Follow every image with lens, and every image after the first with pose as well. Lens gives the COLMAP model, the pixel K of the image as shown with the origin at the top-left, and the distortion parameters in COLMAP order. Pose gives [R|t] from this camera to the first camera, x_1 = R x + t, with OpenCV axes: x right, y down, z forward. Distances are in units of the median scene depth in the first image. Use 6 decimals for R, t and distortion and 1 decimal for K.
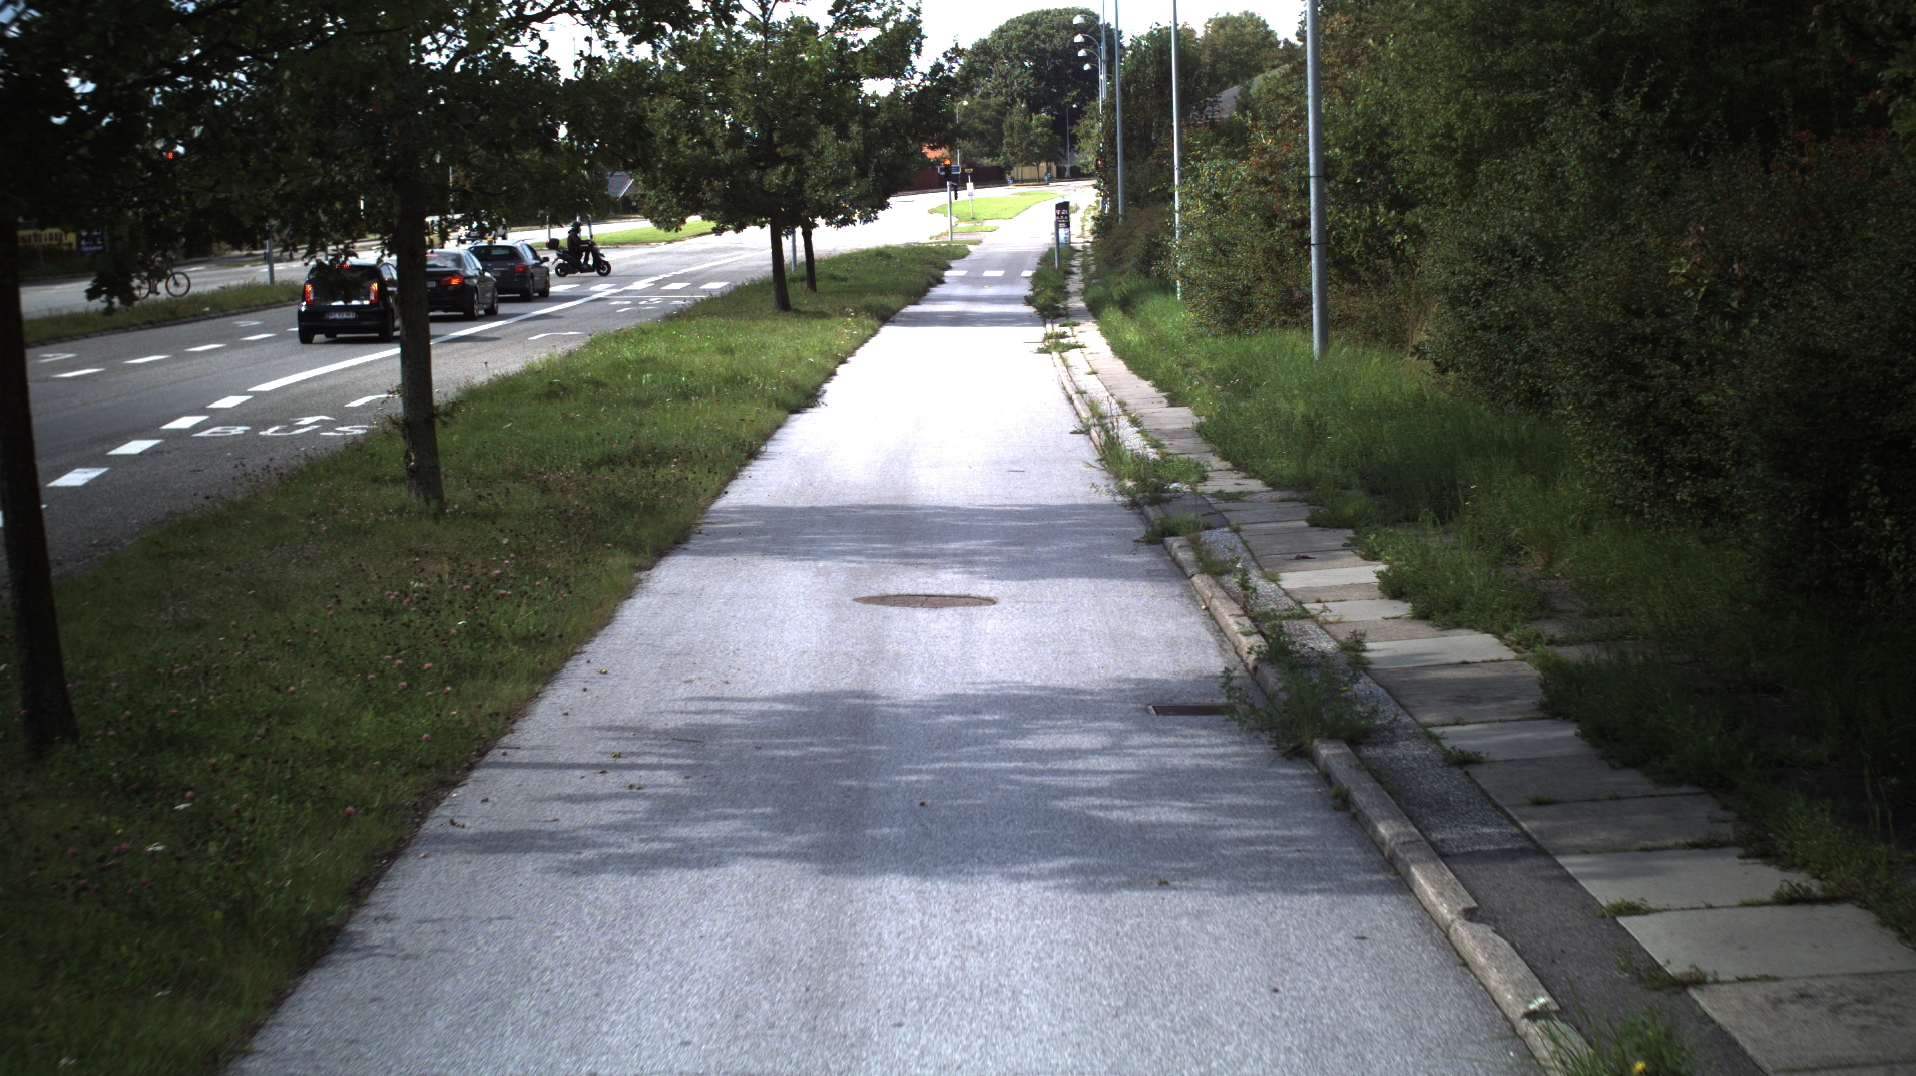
lens RADIAL K [[3455.9, 0, 958.0], [0, 3455.9, 538.0], [0, 0, 1]] dist [-0.258329, 0.231301]
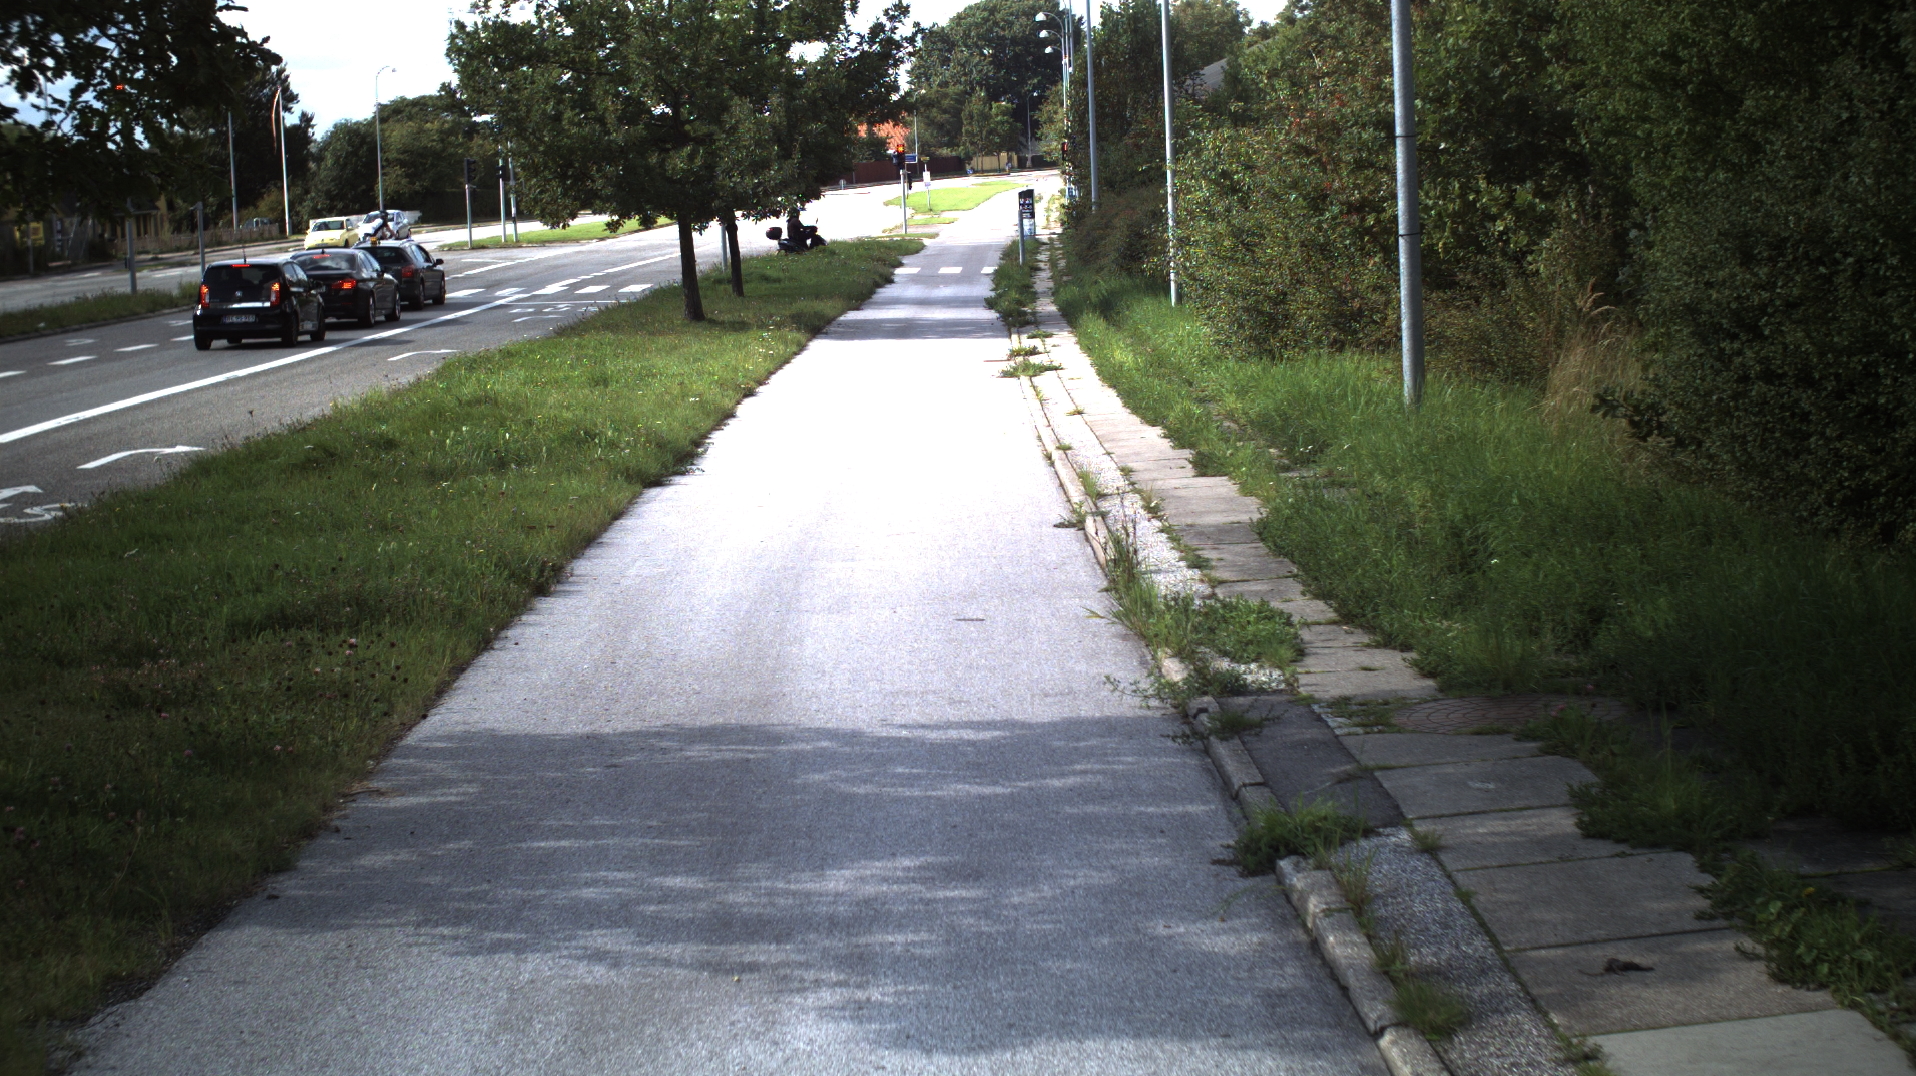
lens RADIAL K [[3455.9, 0, 958.0], [0, 3455.9, 538.0], [0, 0, 1]] dist [-0.258329, 0.231301]
pose [[0.999868, -0.012767, 0.010071, 0.003742], [0.012745, 0.999916, 0.002220, -0.014801], [-0.010099, -0.002092, 0.999947, 0.169153]]
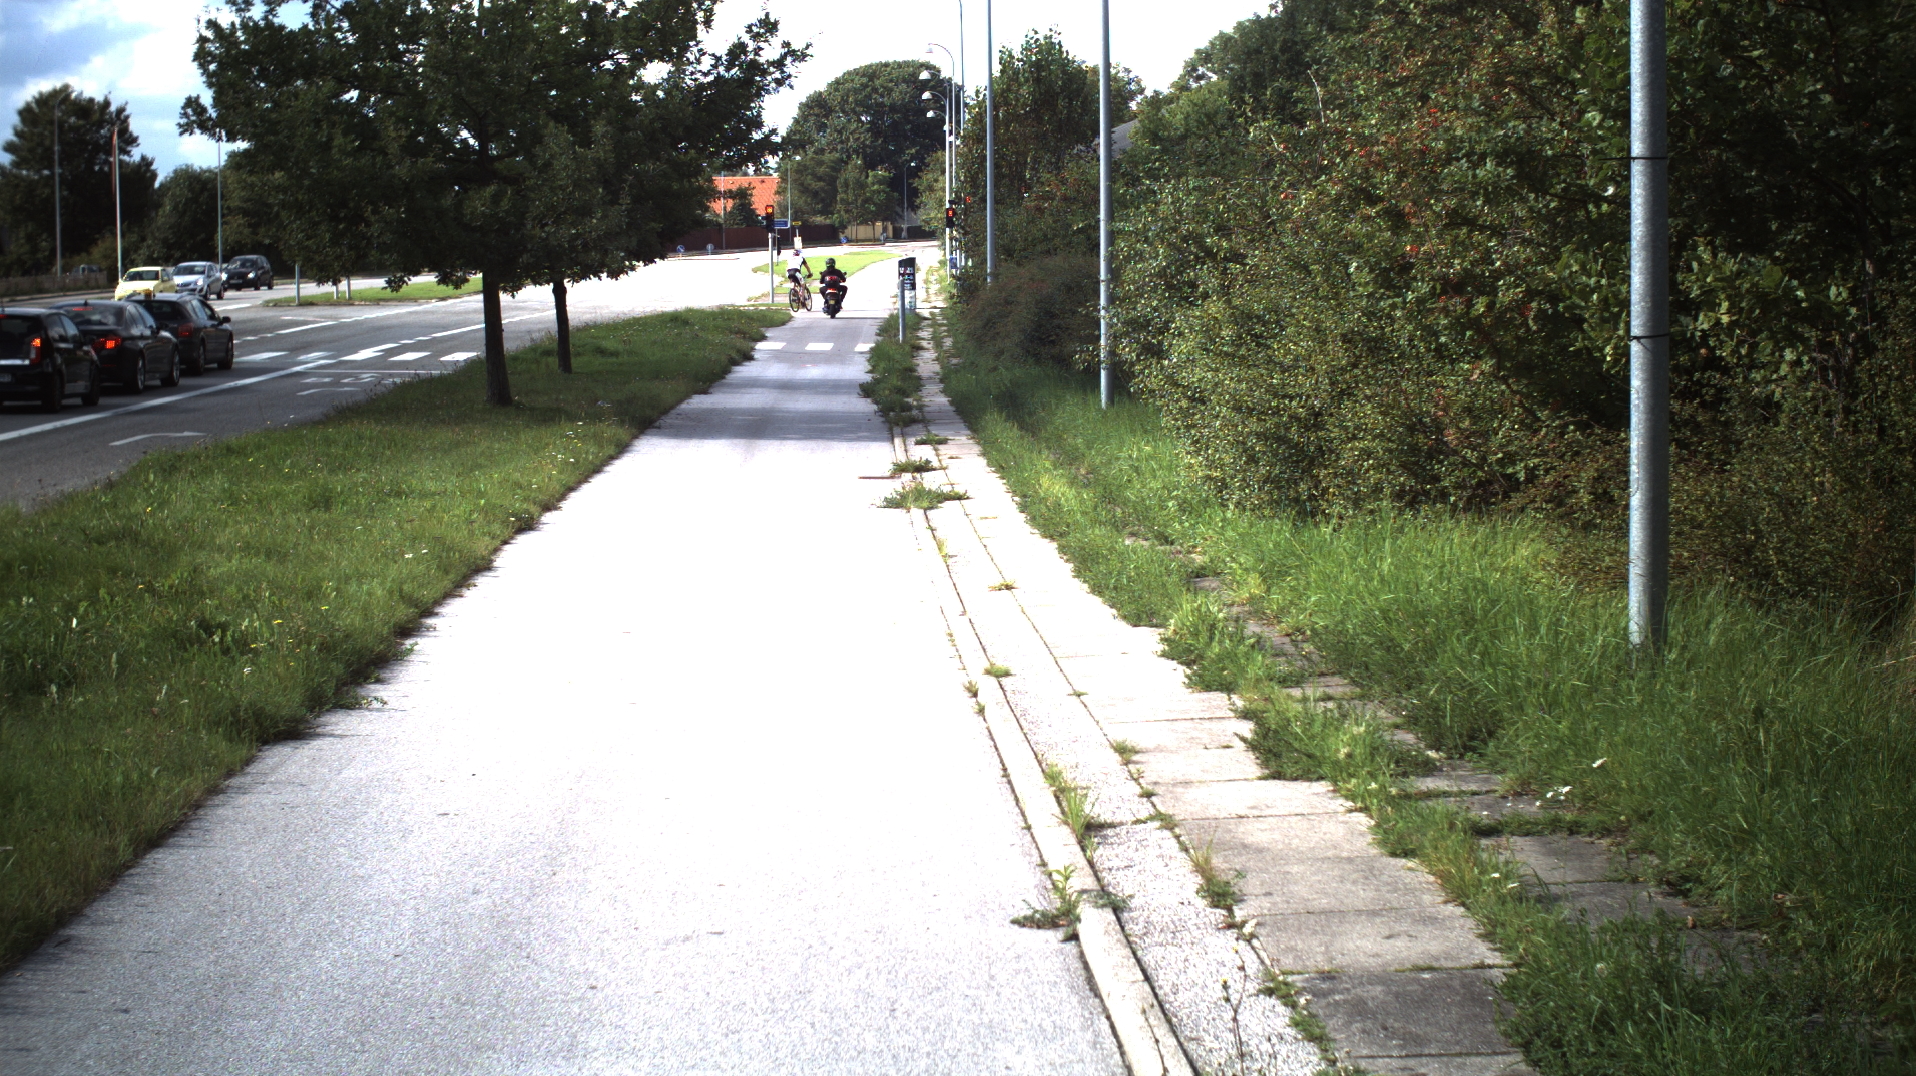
lens RADIAL K [[3455.9, 0, 958.0], [0, 3455.9, 538.0], [0, 0, 1]] dist [-0.258329, 0.231301]
pose [[0.998656, 0.015603, 0.049424, 0.005626], [-0.014697, 0.999718, -0.018638, -0.029664], [-0.049701, 0.017886, 0.998604, 0.337588]]
